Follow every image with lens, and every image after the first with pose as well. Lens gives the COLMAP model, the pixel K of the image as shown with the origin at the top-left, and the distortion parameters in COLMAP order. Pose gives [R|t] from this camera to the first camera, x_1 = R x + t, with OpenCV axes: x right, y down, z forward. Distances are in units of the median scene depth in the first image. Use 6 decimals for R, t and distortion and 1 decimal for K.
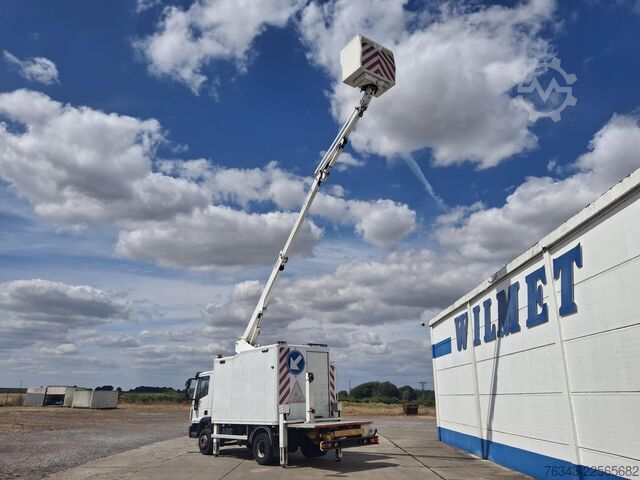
lens RADIAL K [[522.3, 0, 320.0], [0, 522.3, 240.0], [0, 0, 1]] dist [0.032405, -0.003159]
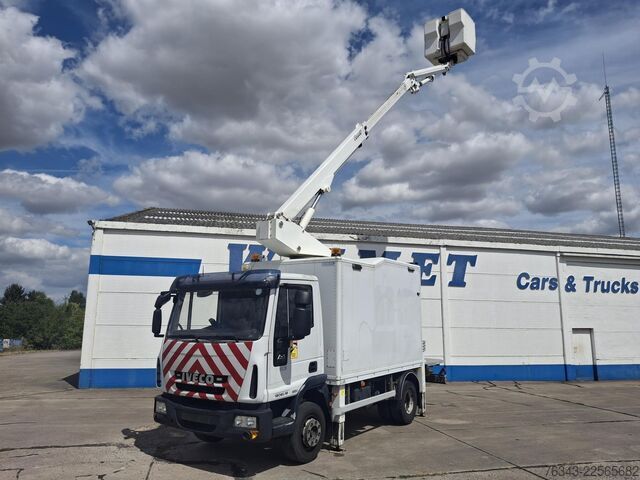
lens RADIAL K [[485.7, 0, 320.0], [0, 485.7, 240.0], [0, 0, 1]] dist [-0.006539, -0.005210]
pose [[-0.284640, 0.167860, 0.943824, -0.654882], [-0.280566, 0.926852, -0.249455, 0.350322], [-0.916659, -0.335809, -0.216723, 1.185813]]
